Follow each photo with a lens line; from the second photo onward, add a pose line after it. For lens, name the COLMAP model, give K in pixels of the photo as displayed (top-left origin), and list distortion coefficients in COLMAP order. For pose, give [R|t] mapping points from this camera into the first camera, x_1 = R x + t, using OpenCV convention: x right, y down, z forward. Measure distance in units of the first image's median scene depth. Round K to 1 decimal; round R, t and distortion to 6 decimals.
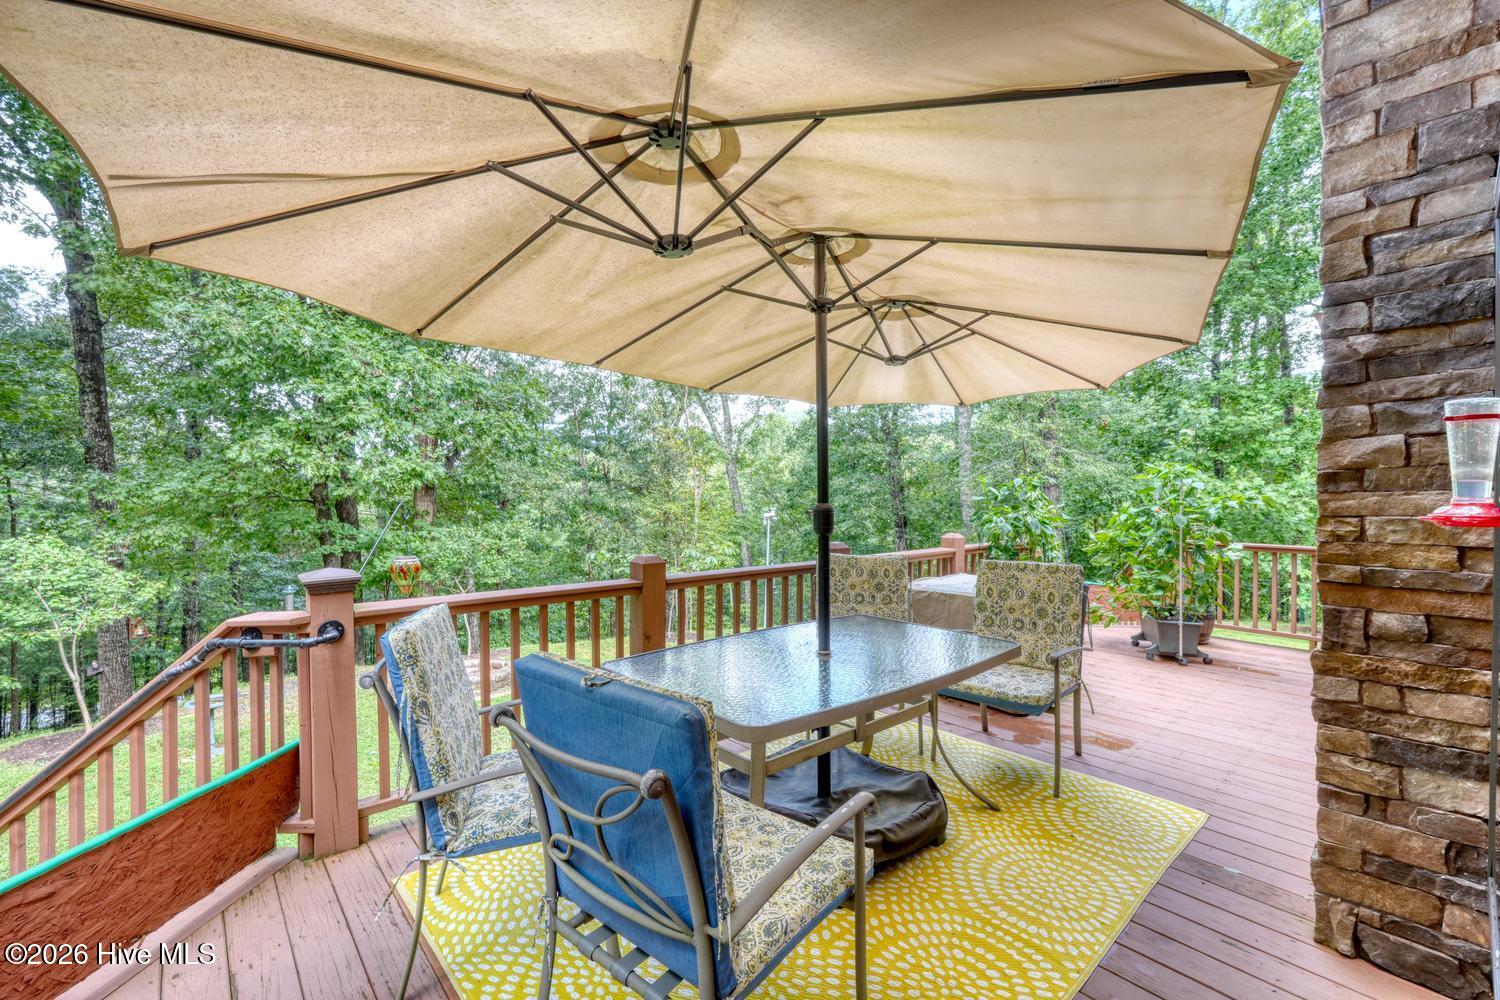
lens RADIAL K [[631.5, 0, 748.1], [0, 631.5, 503.5], [0, 0, 1]] dist [0.002638, -0.000686]
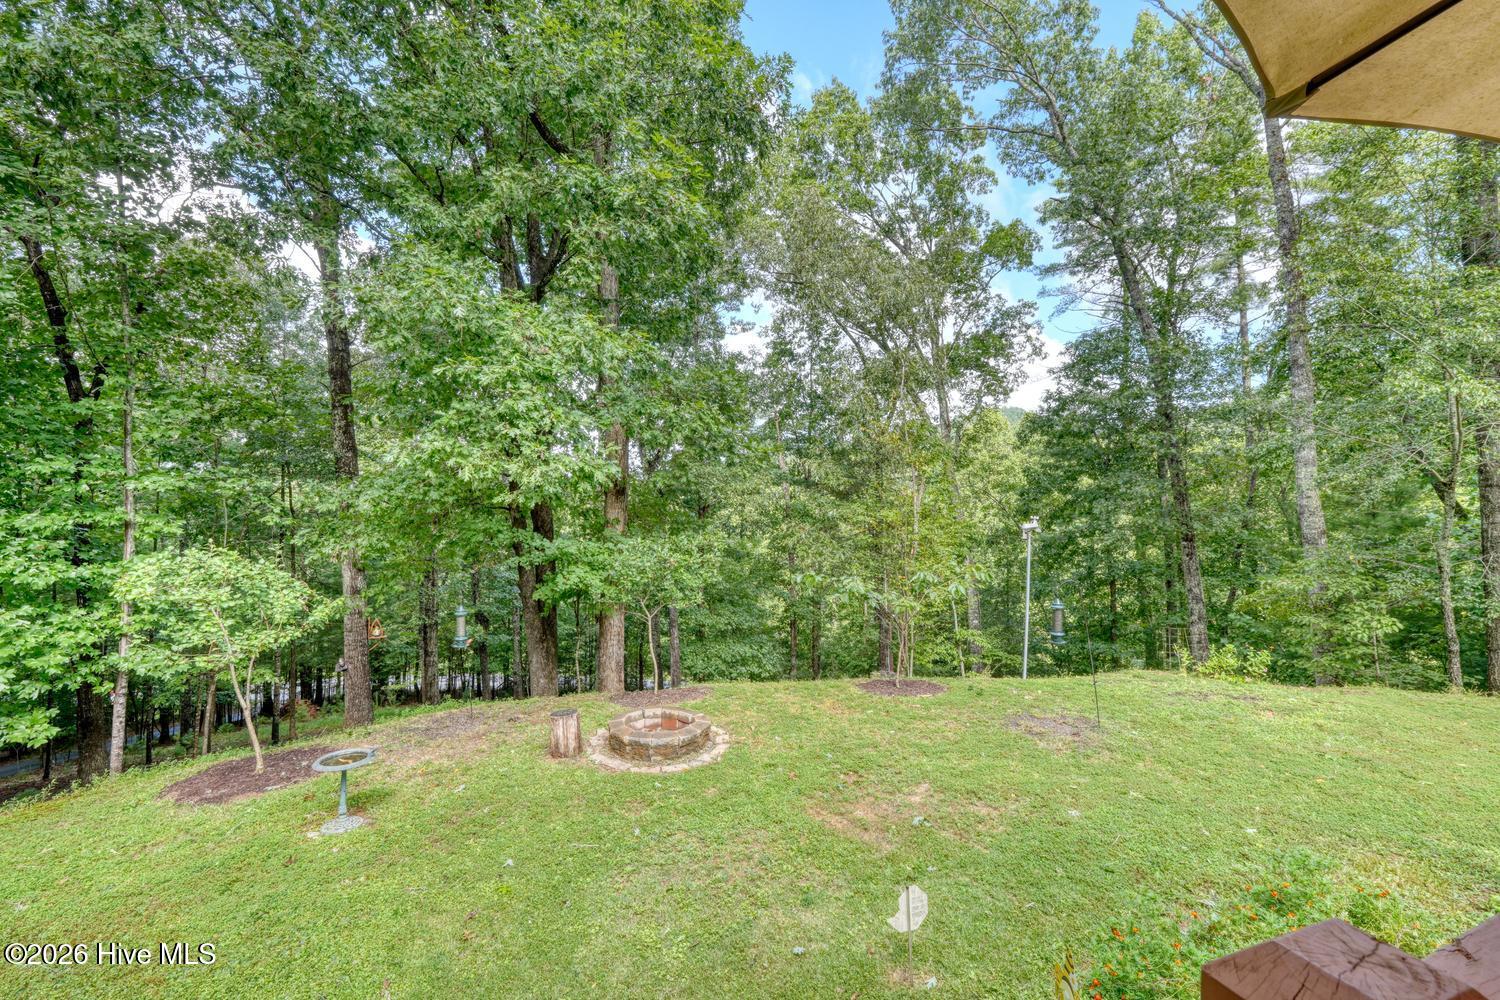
lens RADIAL K [[631.5, 0, 746.0], [0, 631.5, 493.8], [0, 0, 1]] dist [0.002638, -0.000686]
pose [[0.951946, -0.008309, -0.306152, -0.063887], [0.001307, 0.999733, -0.023069, -0.003353], [0.306262, 0.021560, 0.951703, 0.213320]]
